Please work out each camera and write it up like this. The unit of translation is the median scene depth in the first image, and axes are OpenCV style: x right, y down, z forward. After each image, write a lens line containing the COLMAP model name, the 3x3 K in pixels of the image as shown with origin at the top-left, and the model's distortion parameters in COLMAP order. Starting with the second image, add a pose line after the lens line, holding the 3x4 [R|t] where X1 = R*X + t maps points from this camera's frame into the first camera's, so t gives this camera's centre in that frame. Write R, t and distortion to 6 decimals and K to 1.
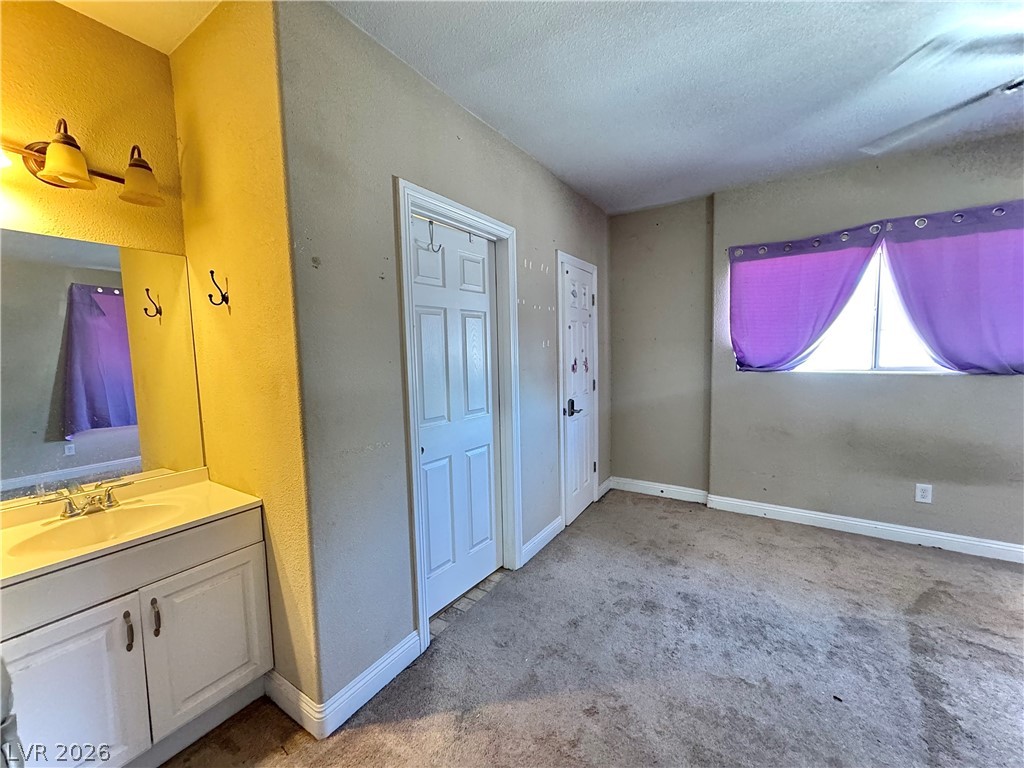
lens RADIAL K [[409.6, 0, 512.2], [0, 409.6, 381.3], [0, 0, 1]] dist [-0.002743, 0.000893]
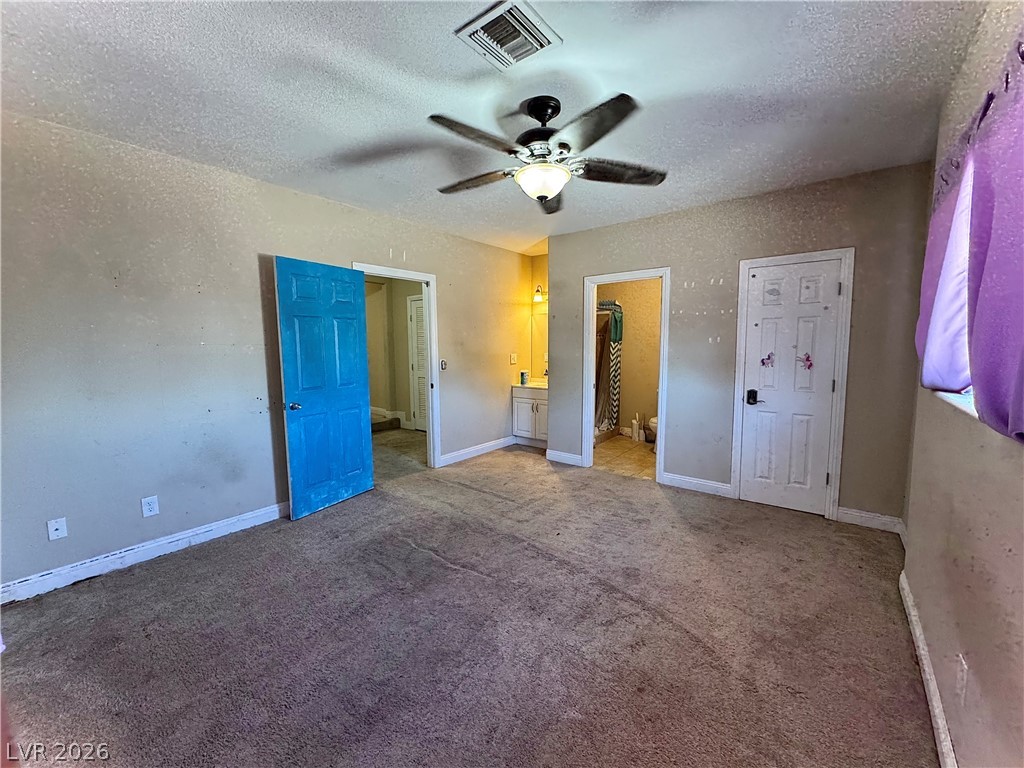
lens RADIAL K [[407.3, 0, 512.0], [0, 407.3, 384.0], [0, 0, 1]] dist [-0.002550, -0.000527]
pose [[-0.101873, 0.122582, -0.987216, 1.510993], [-0.067752, 0.989220, 0.129822, -0.082596], [0.992488, 0.080111, -0.092470, 0.527542]]
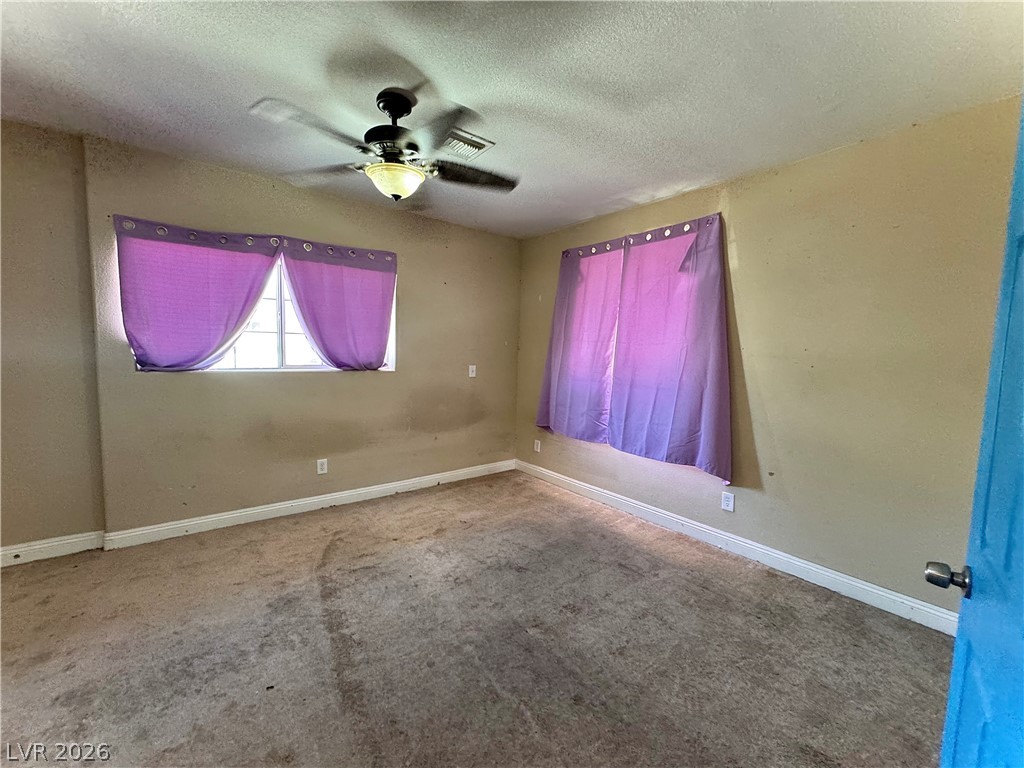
lens RADIAL K [[407.3, 0, 512.0], [0, 407.3, 384.0], [0, 0, 1]] dist [-0.002550, -0.000527]
pose [[0.328521, -0.050047, 0.943170, 0.038796], [0.039655, 0.998445, 0.039167, -0.003416], [-0.943664, 0.024534, 0.329995, 0.037590]]
